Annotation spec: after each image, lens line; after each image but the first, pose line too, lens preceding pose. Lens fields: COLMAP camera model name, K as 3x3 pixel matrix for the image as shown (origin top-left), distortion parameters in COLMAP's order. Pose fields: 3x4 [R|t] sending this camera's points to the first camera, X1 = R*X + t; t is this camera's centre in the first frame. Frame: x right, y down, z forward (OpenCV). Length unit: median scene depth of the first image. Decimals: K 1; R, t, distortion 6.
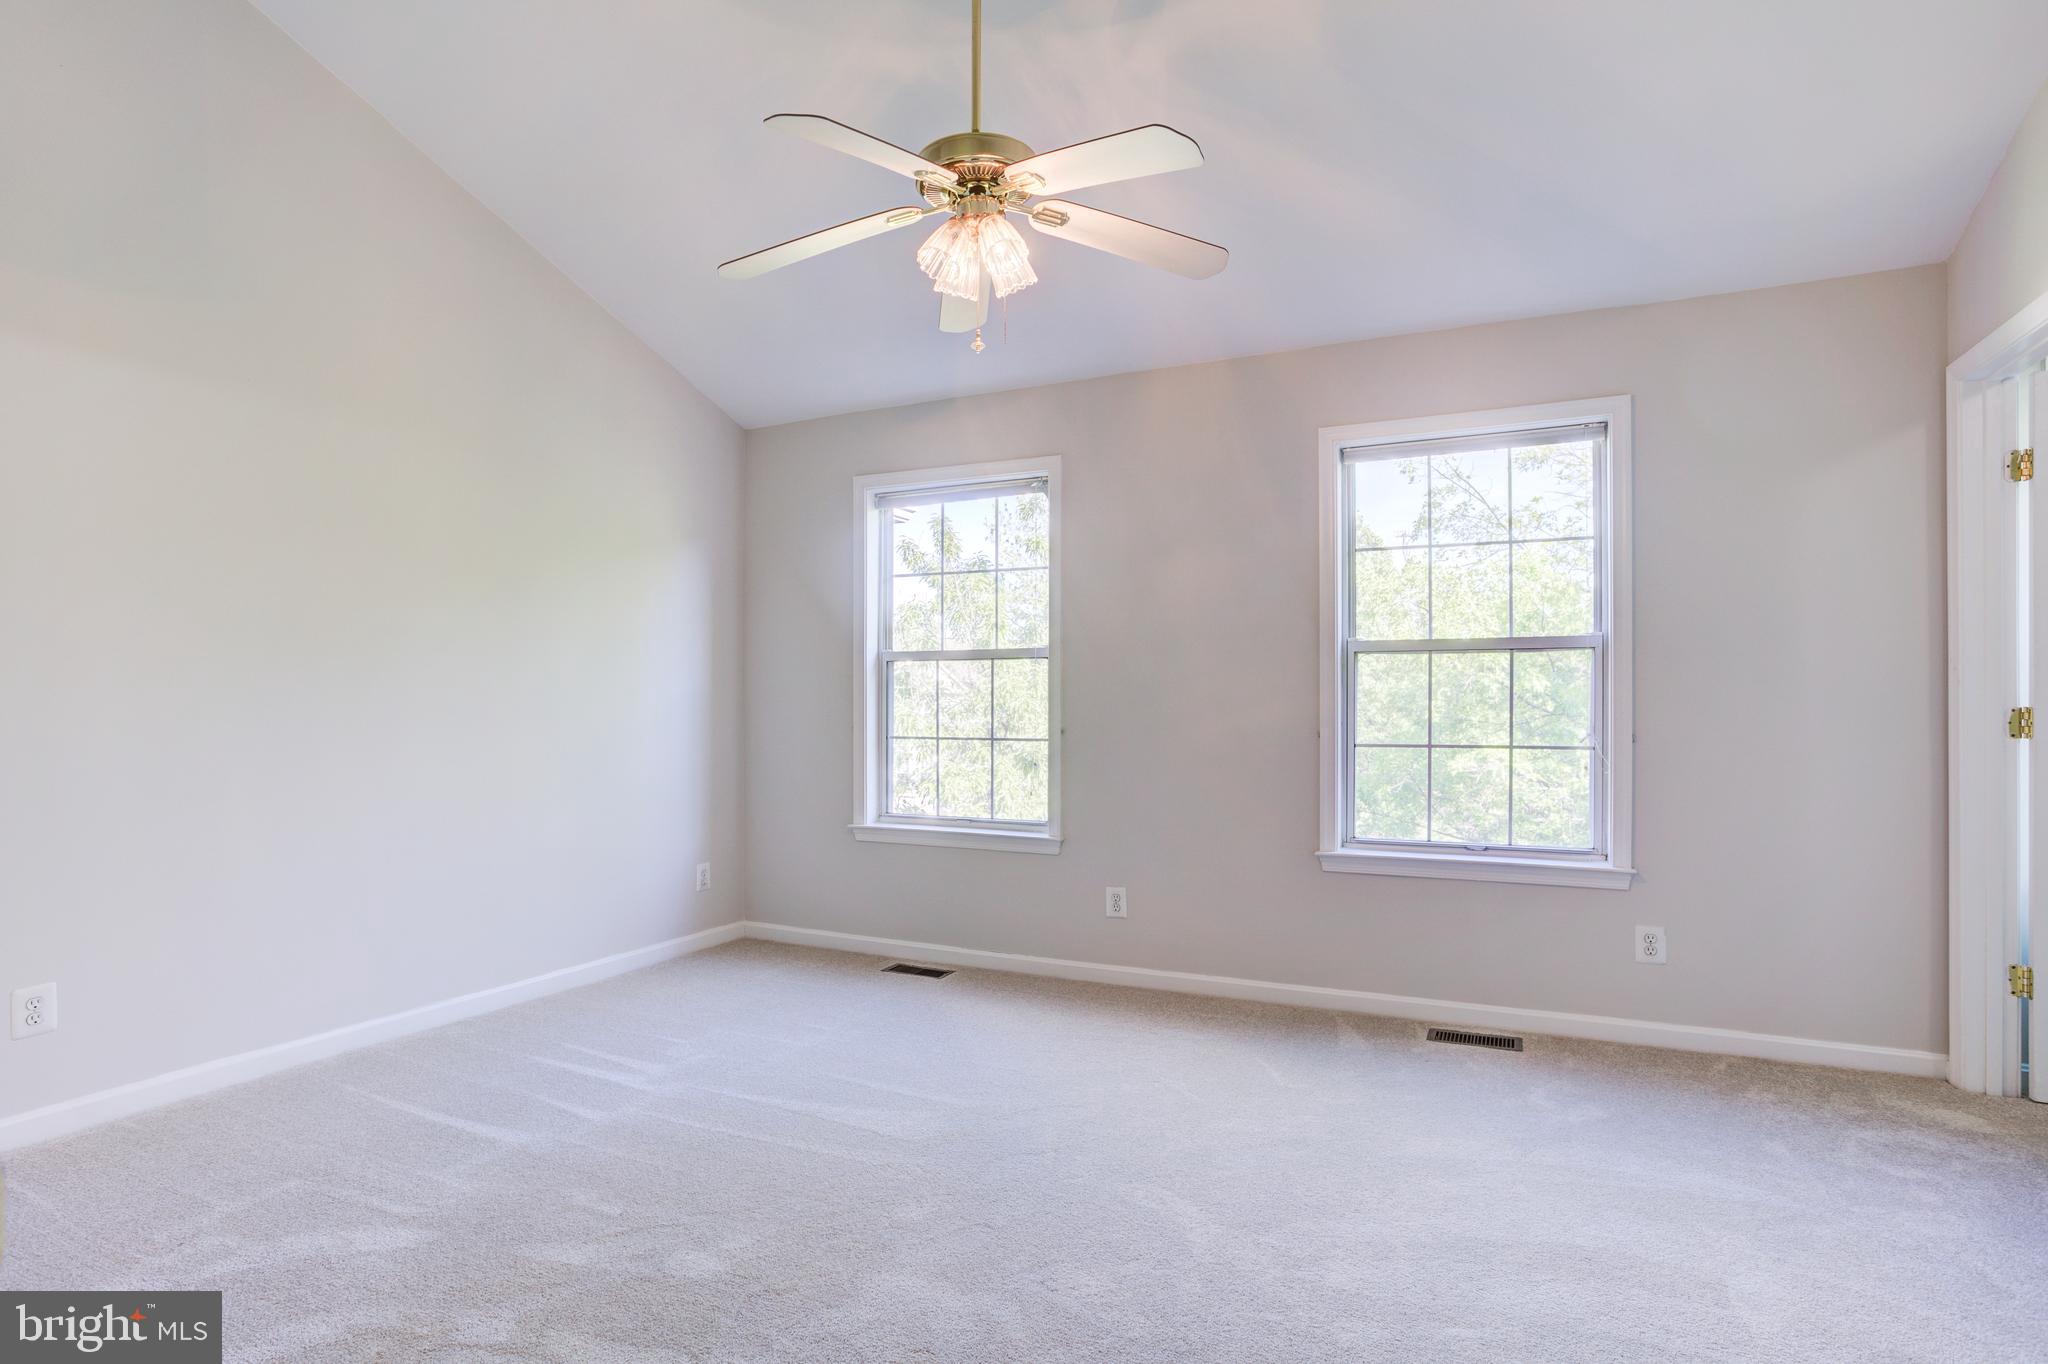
lens RADIAL K [[1108.2, 0, 1024.0], [0, 1108.2, 682.0], [0, 0, 1]] dist [-0.056636, 0.039770]
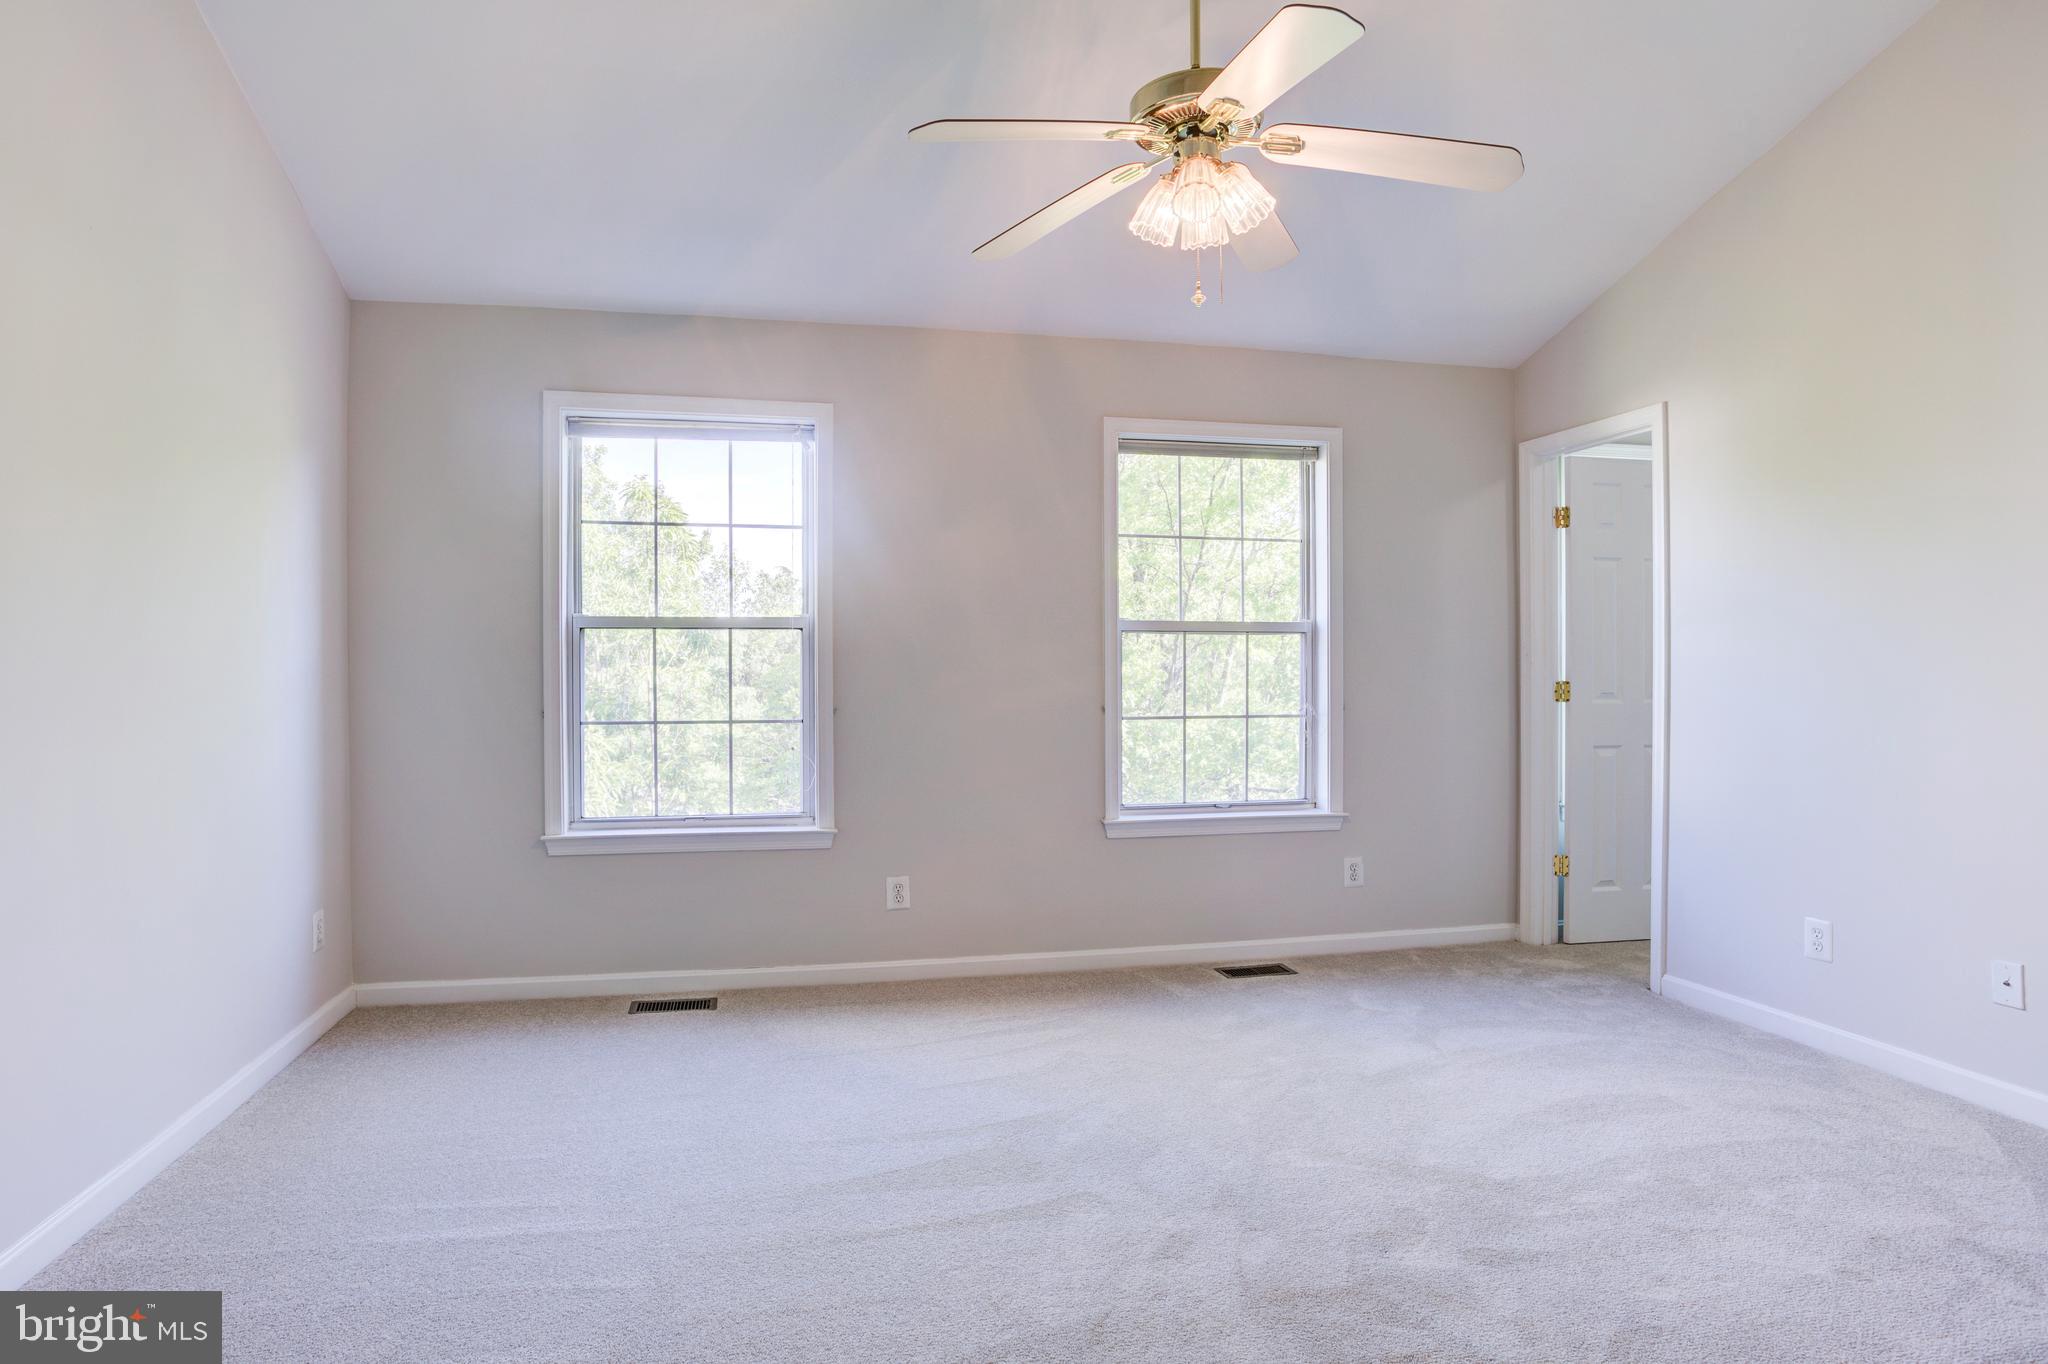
lens RADIAL K [[1108.2, 0, 1024.0], [0, 1108.2, 682.0], [0, 0, 1]] dist [-0.056636, 0.039770]
pose [[0.783593, -0.003743, 0.621263, -0.476058], [-0.009049, 0.999807, 0.017437, 0.004008], [-0.621208, -0.019285, 0.783408, 0.234839]]
